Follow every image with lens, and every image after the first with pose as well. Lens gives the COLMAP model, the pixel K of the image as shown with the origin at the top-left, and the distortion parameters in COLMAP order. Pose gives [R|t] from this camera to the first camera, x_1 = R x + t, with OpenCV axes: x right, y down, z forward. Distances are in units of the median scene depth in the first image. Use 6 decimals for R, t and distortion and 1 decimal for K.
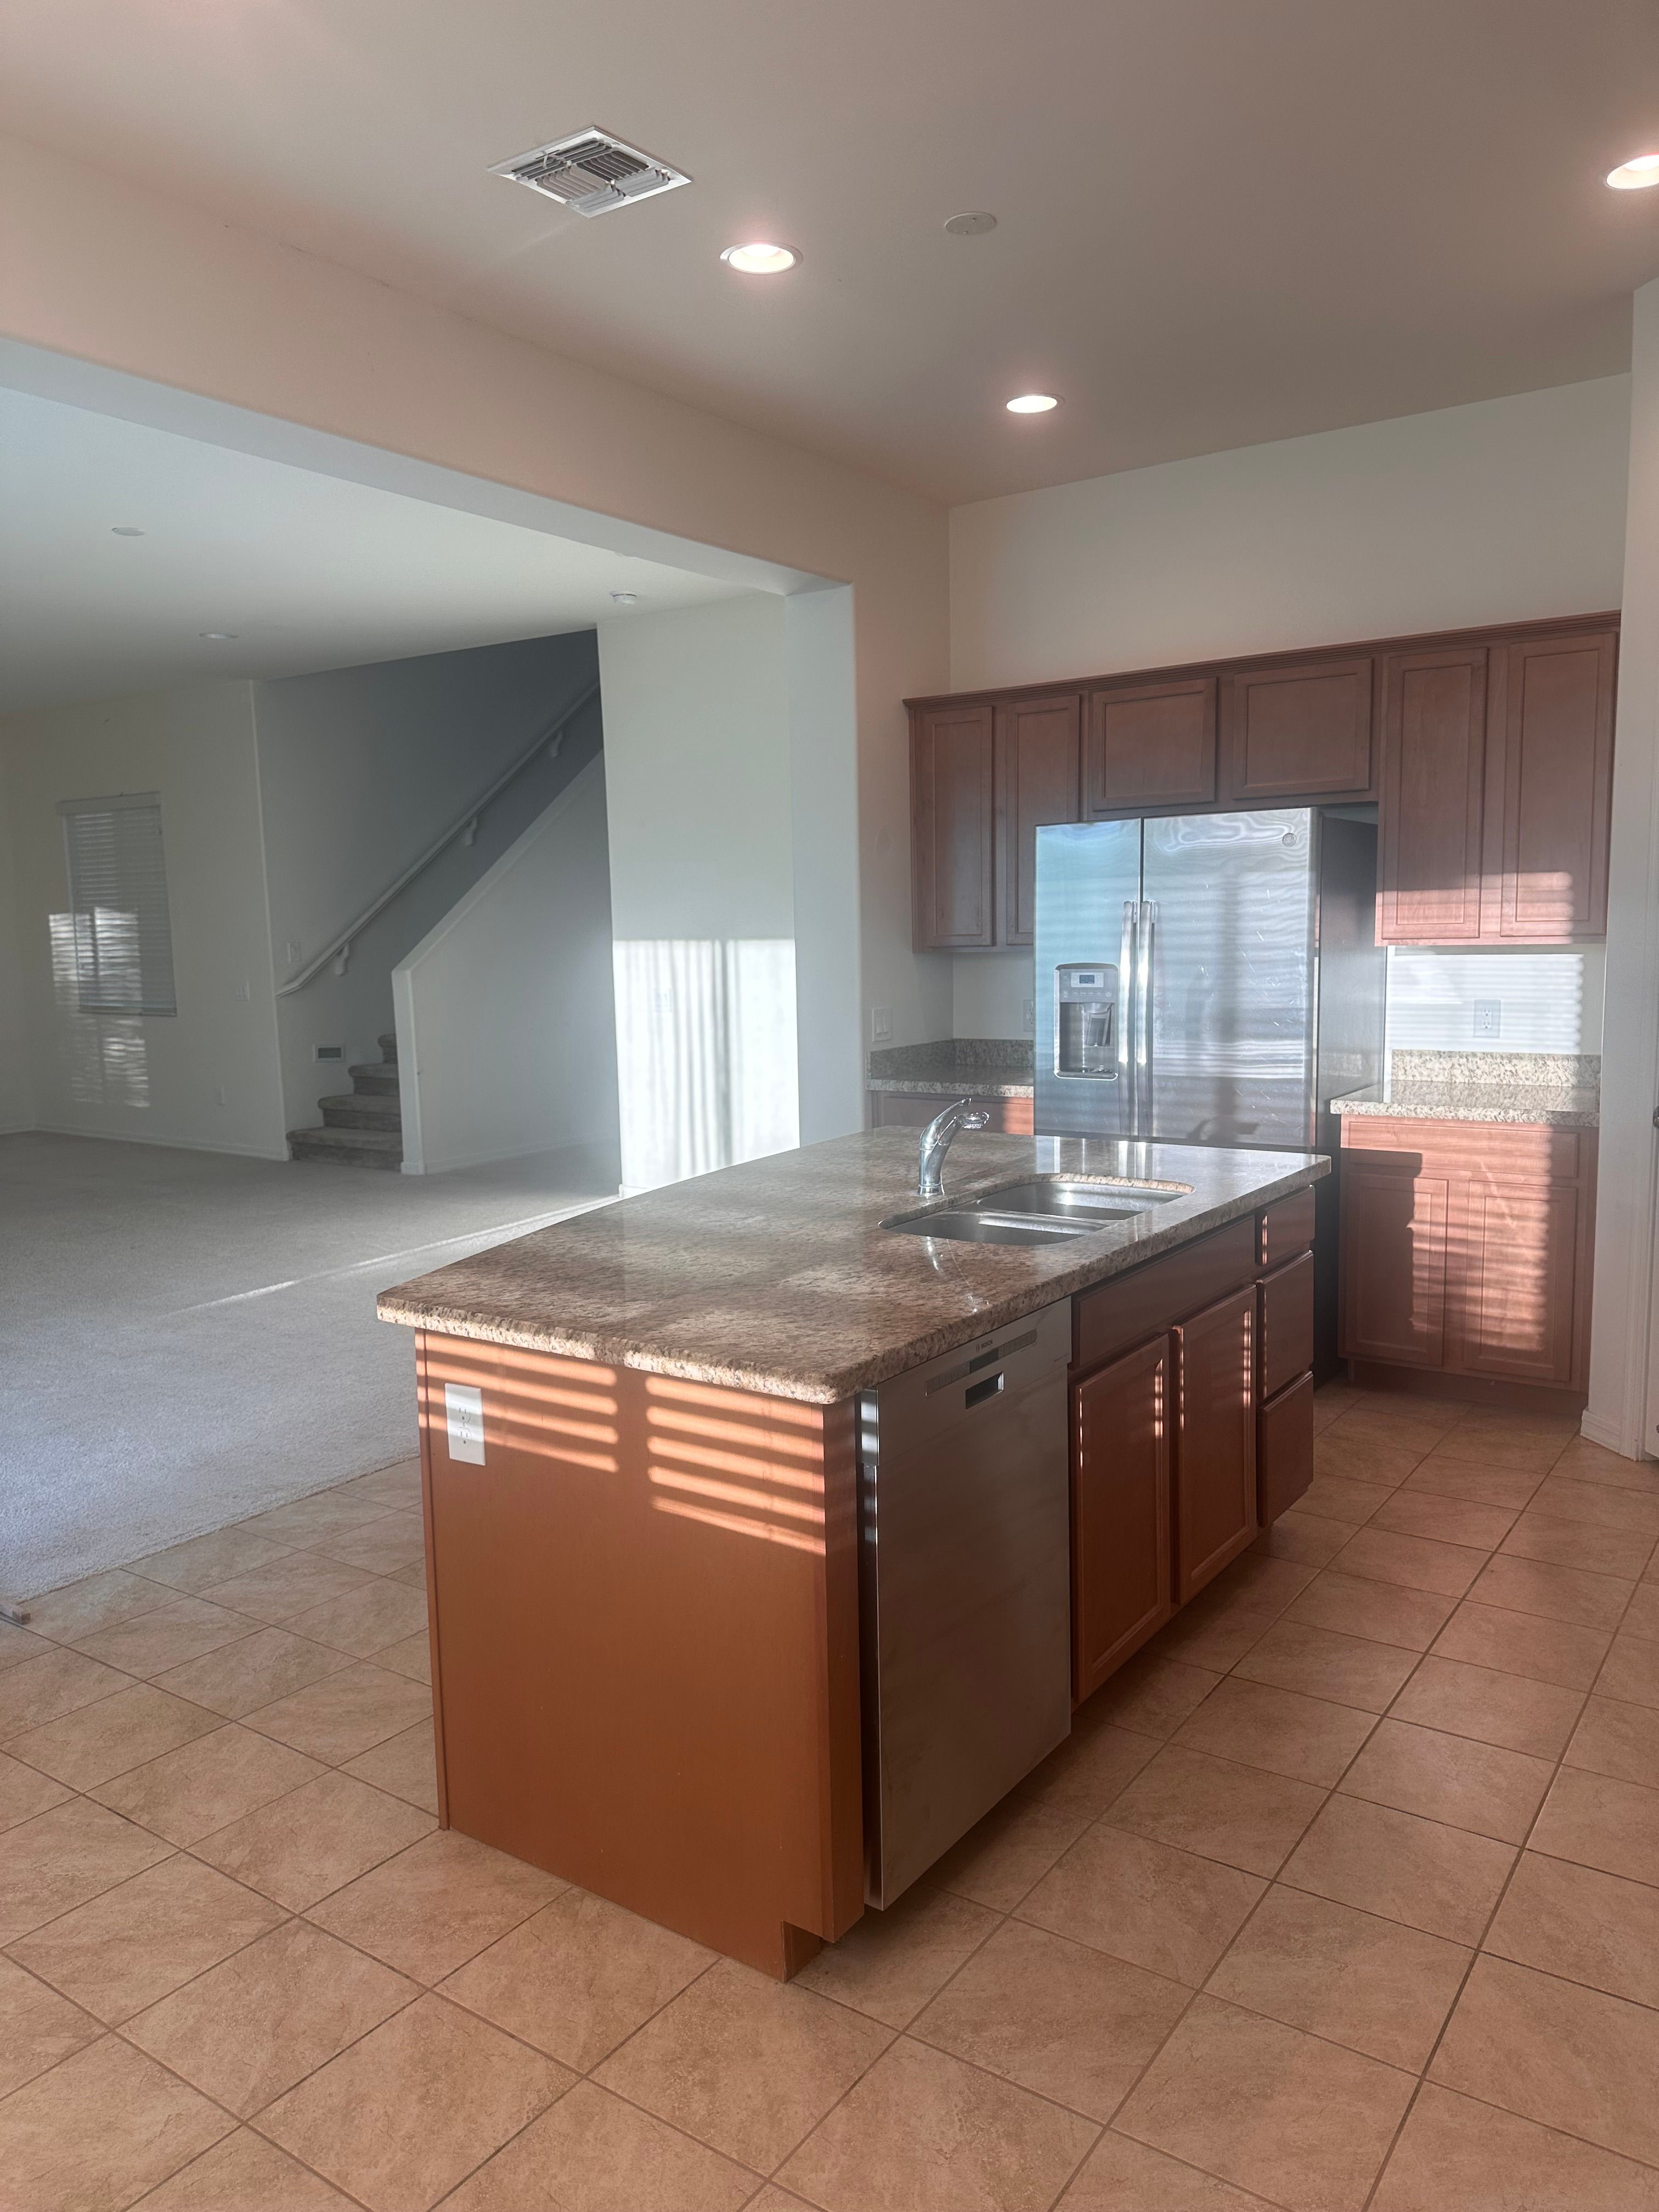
lens RADIAL K [[1555.2, 0, 878.8], [0, 1555.2, 1114.0], [0, 0, 1]] dist [0.010448, -0.029577]
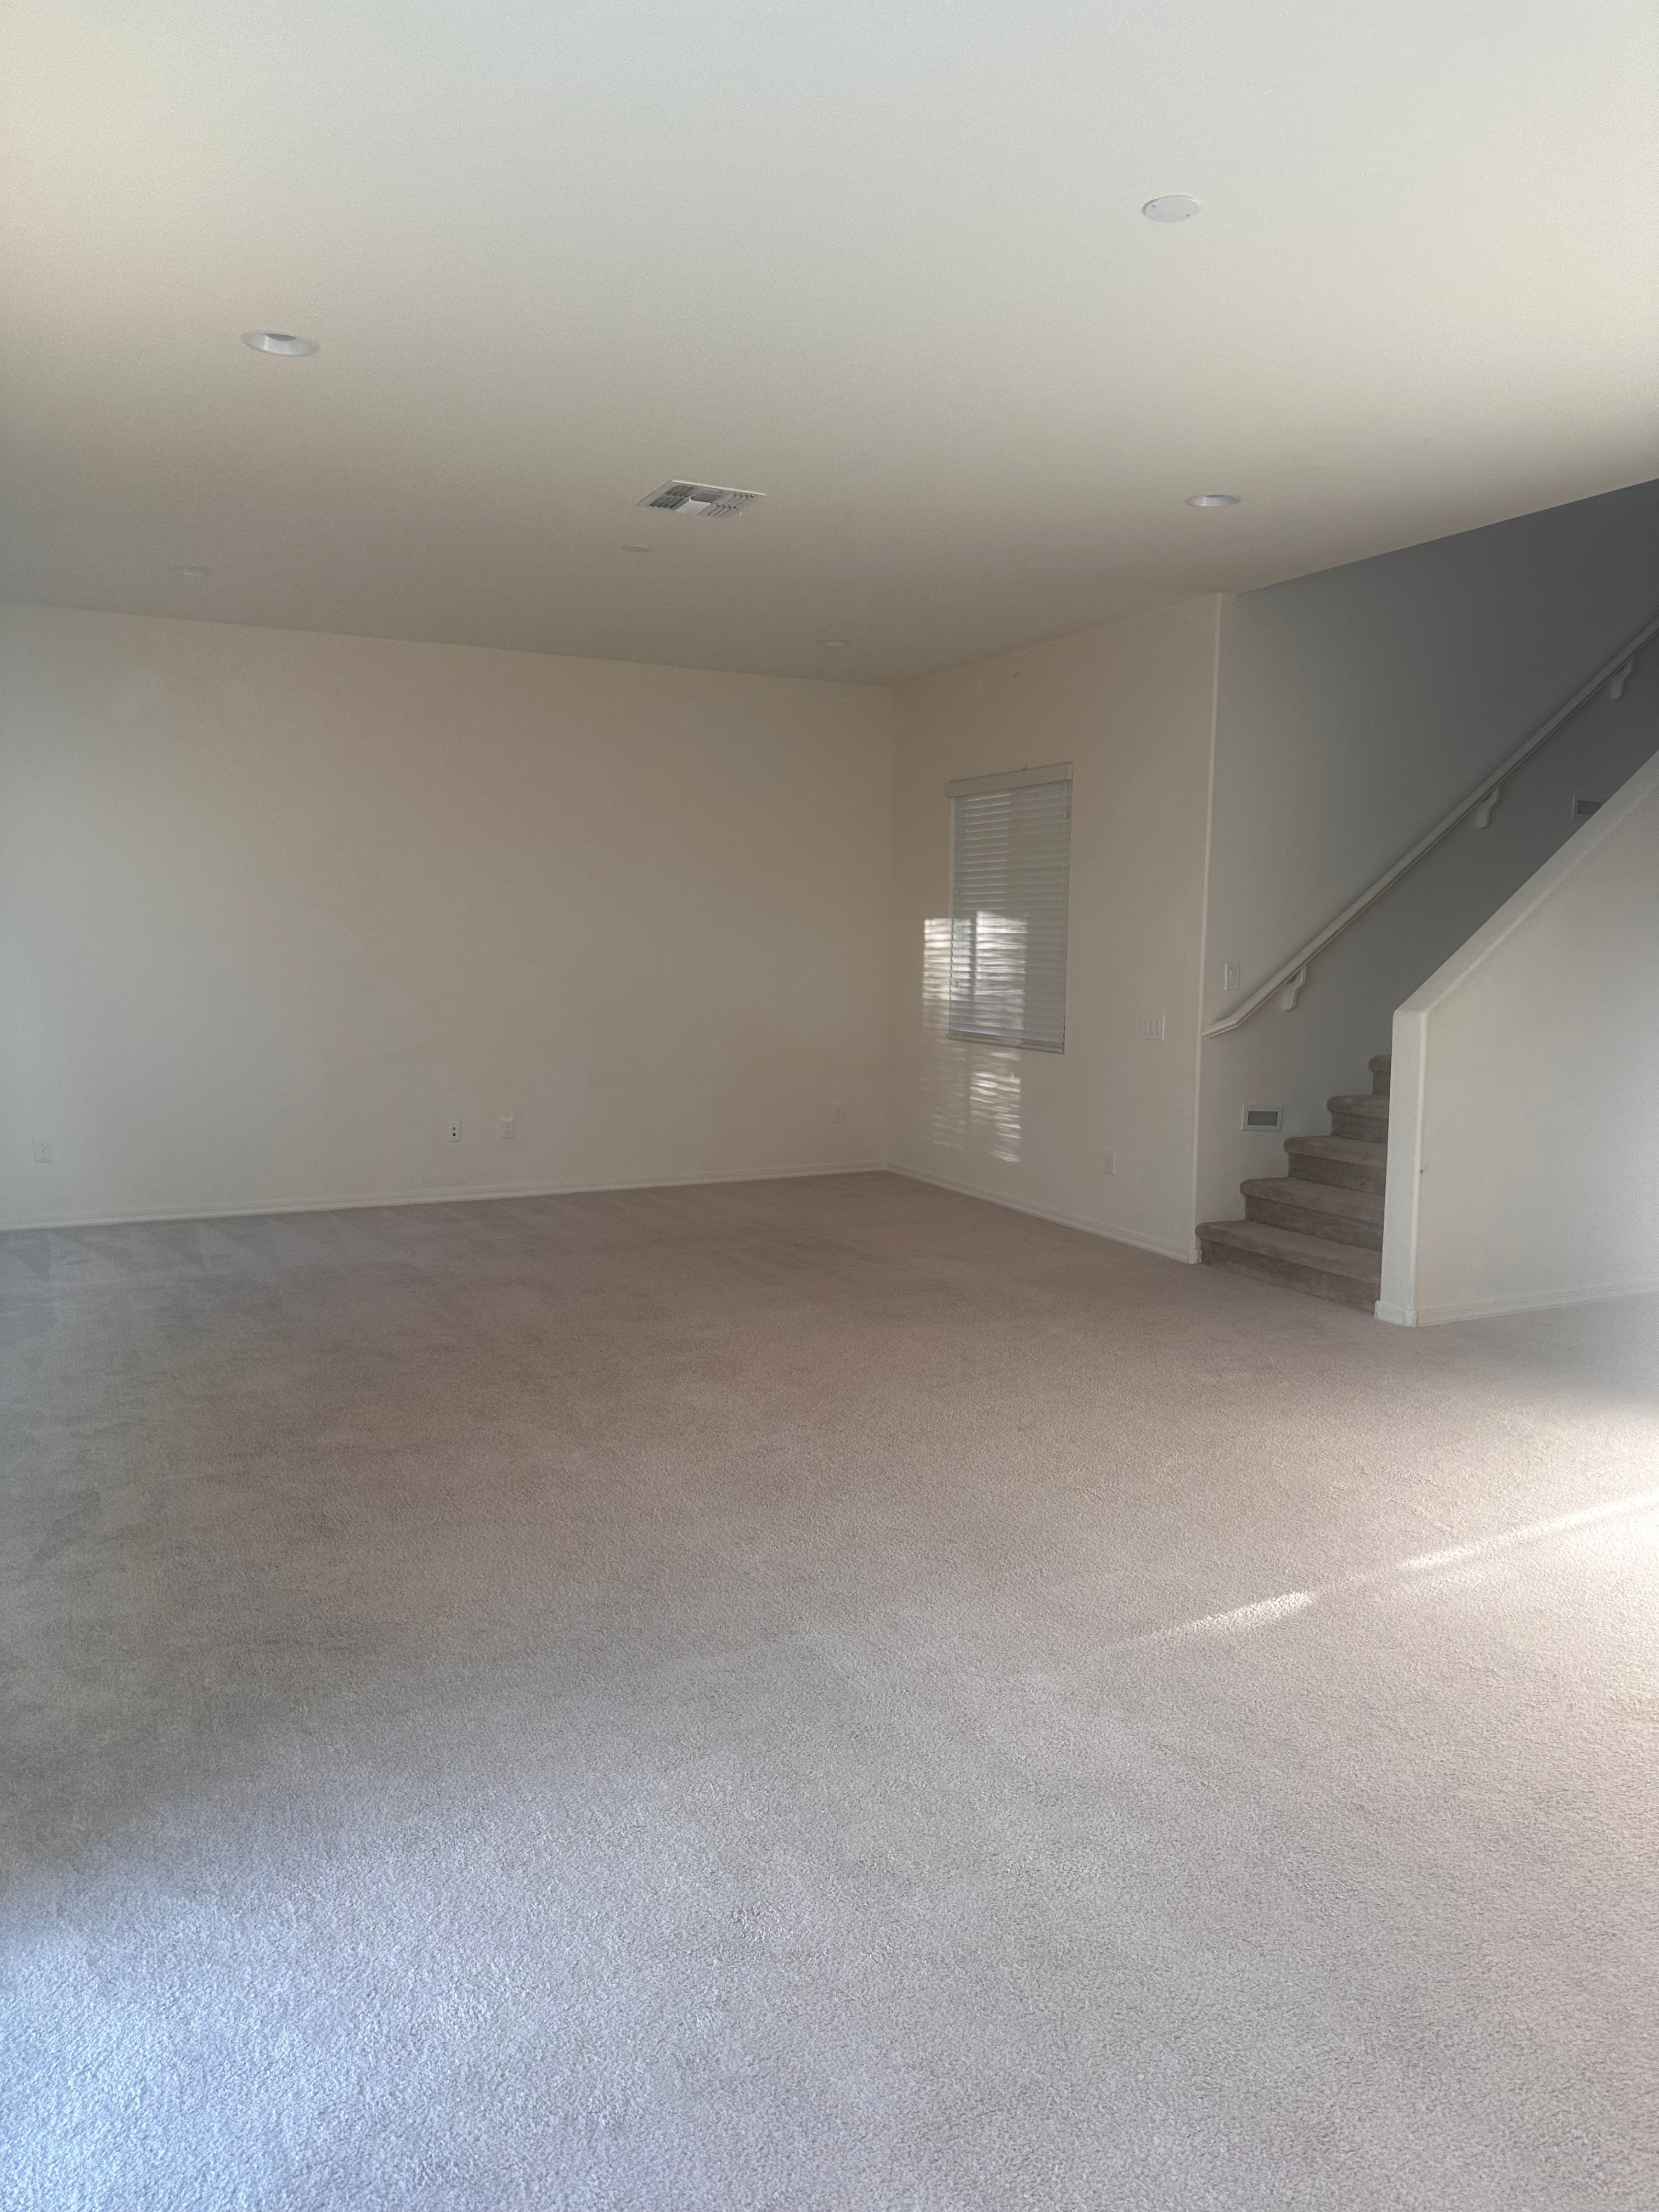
lens RADIAL K [[1555.2, 0, 829.9], [0, 1555.2, 1106.1], [0, 0, 1]] dist [0.010448, -0.029577]
pose [[0.861567, 0.079073, -0.501448, -0.157589], [-0.088542, 0.996060, 0.004939, -0.029219], [0.499863, 0.040144, 0.865174, 0.266998]]
